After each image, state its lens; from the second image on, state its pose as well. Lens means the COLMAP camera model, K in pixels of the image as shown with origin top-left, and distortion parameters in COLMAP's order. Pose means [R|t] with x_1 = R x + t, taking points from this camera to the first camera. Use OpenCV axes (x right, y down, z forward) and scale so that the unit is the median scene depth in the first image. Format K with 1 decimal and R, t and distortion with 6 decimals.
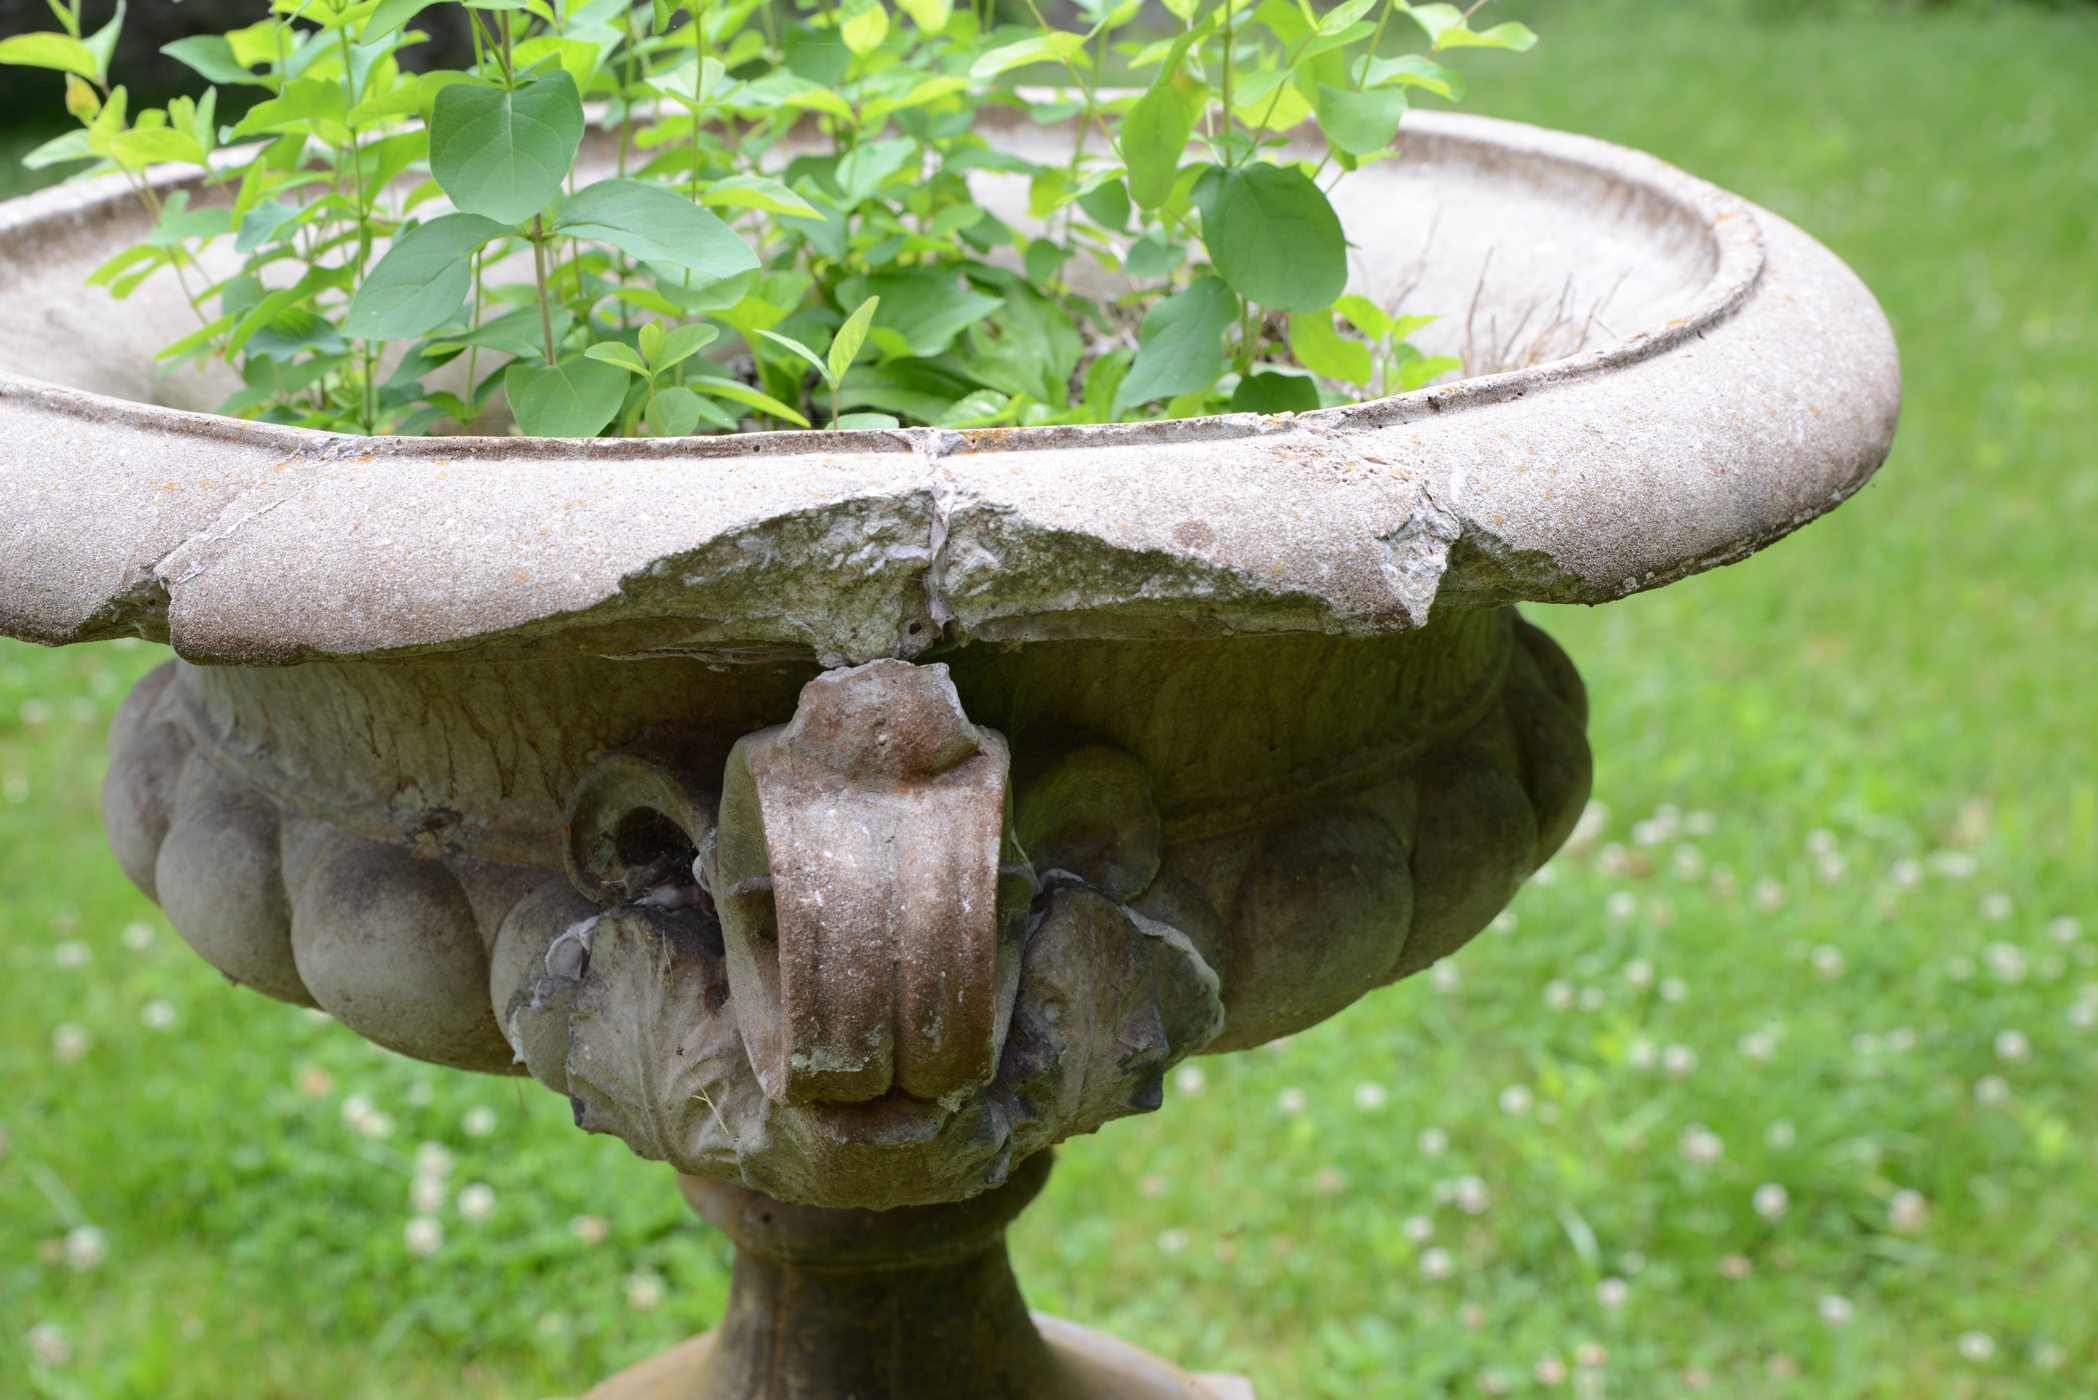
lens RADIAL K [[3887.7, 0, 1047.1], [0, 3887.7, 703.5], [0, 0, 1]] dist [0.140771, 0.000000]
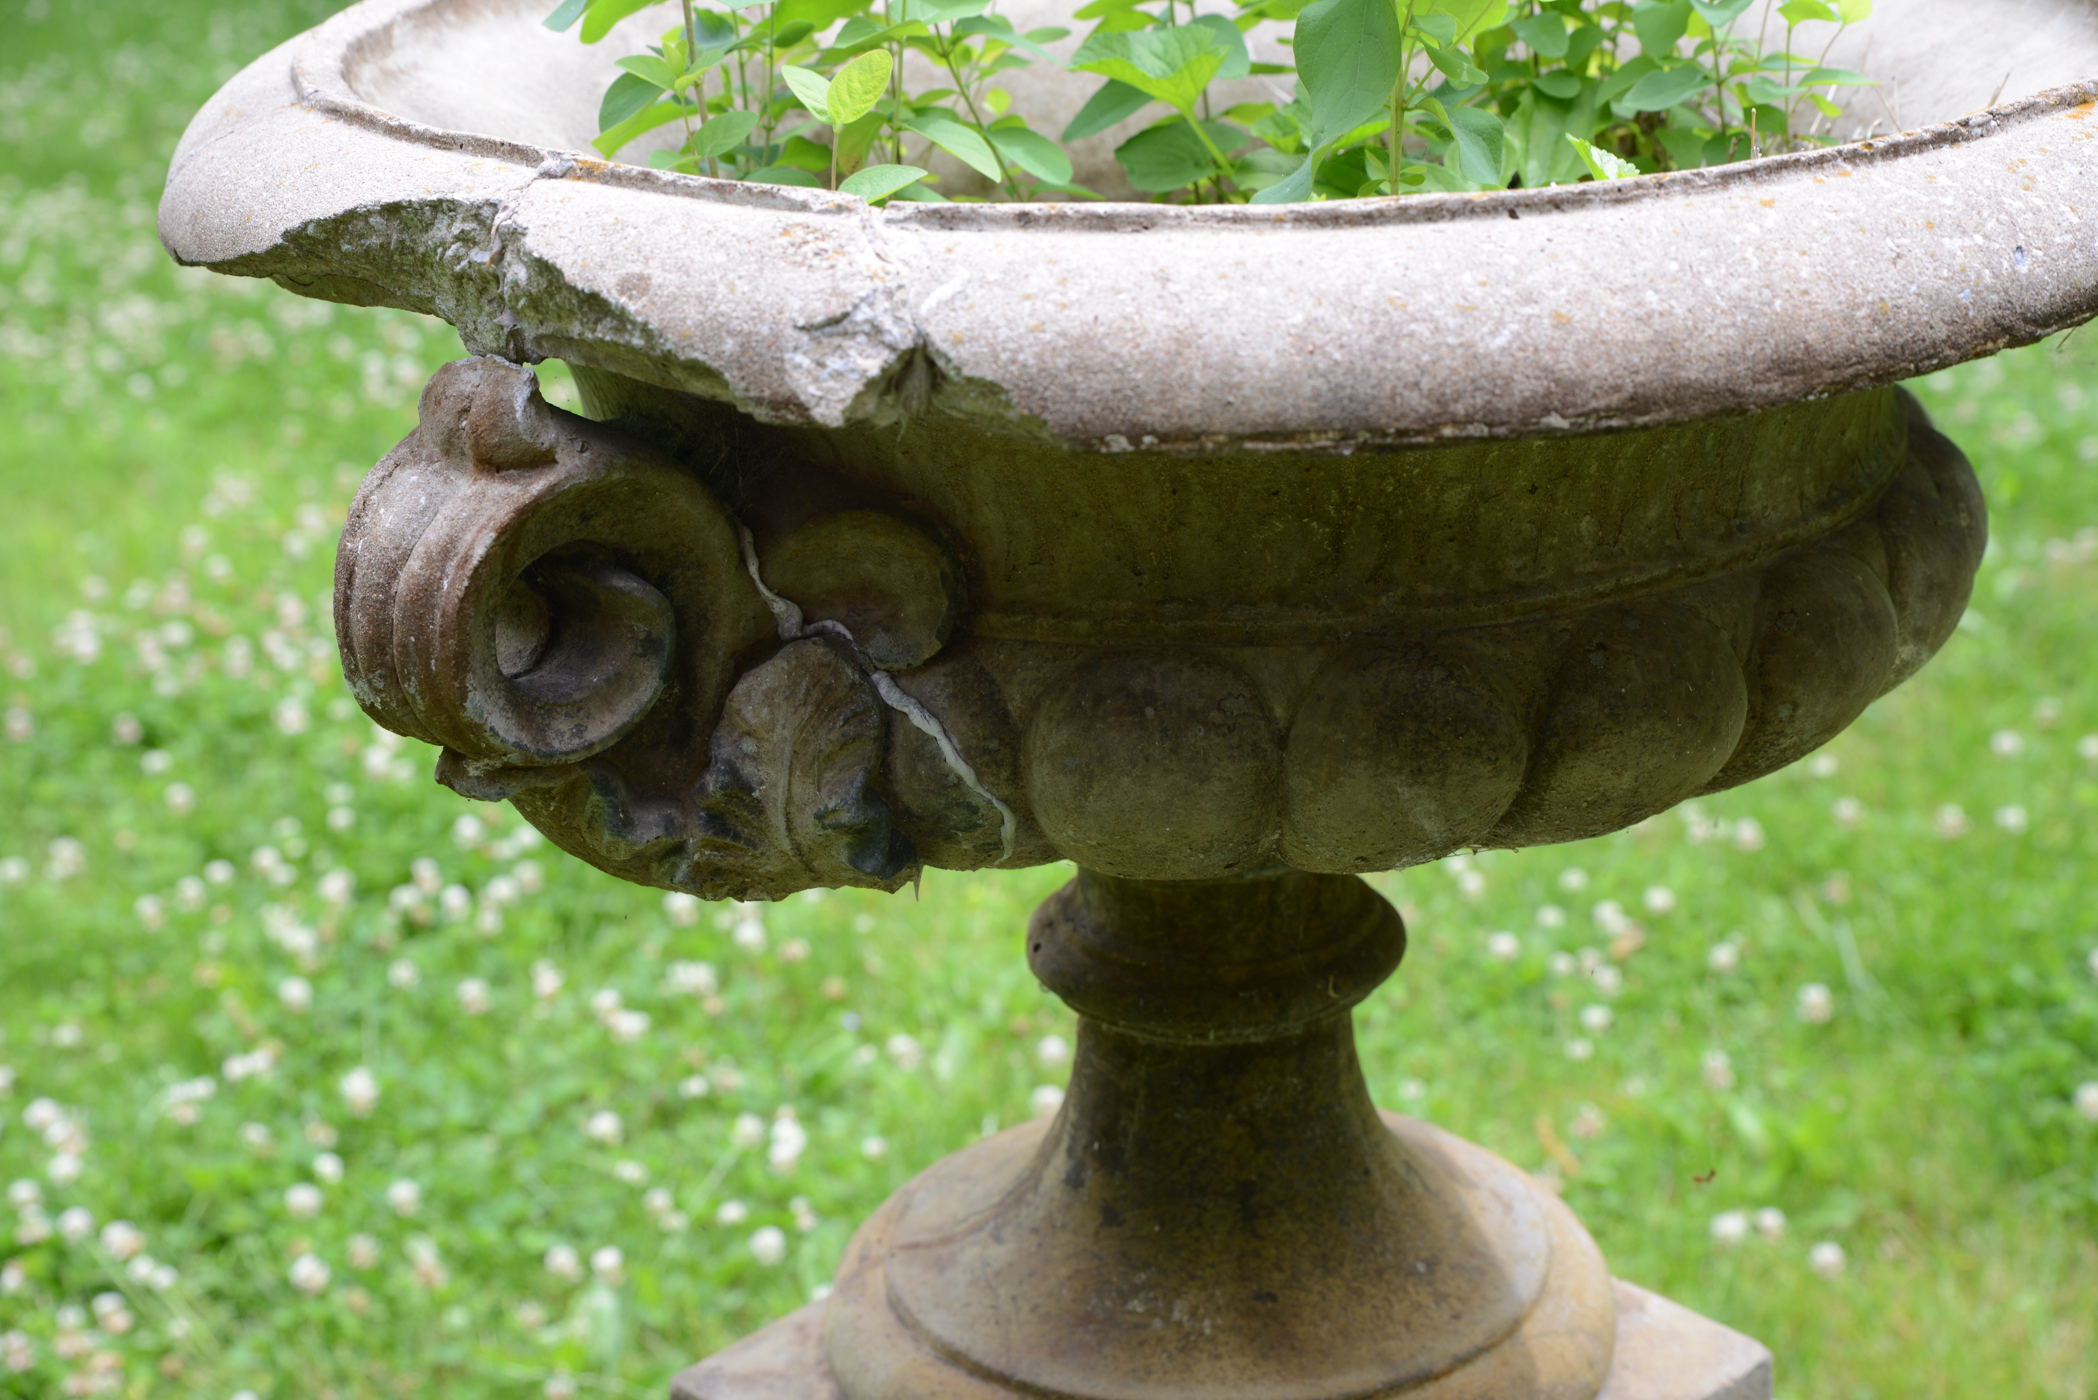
lens RADIAL K [[3887.7, 0, 1046.3], [0, 3887.7, 699.2], [0, 0, 1]] dist [0.140771, 0.000000]
pose [[0.621512, 0.242813, -0.744826, 0.879728], [-0.204797, 0.968050, 0.144694, -0.106481], [0.756162, 0.062609, 0.651382, 0.405326]]
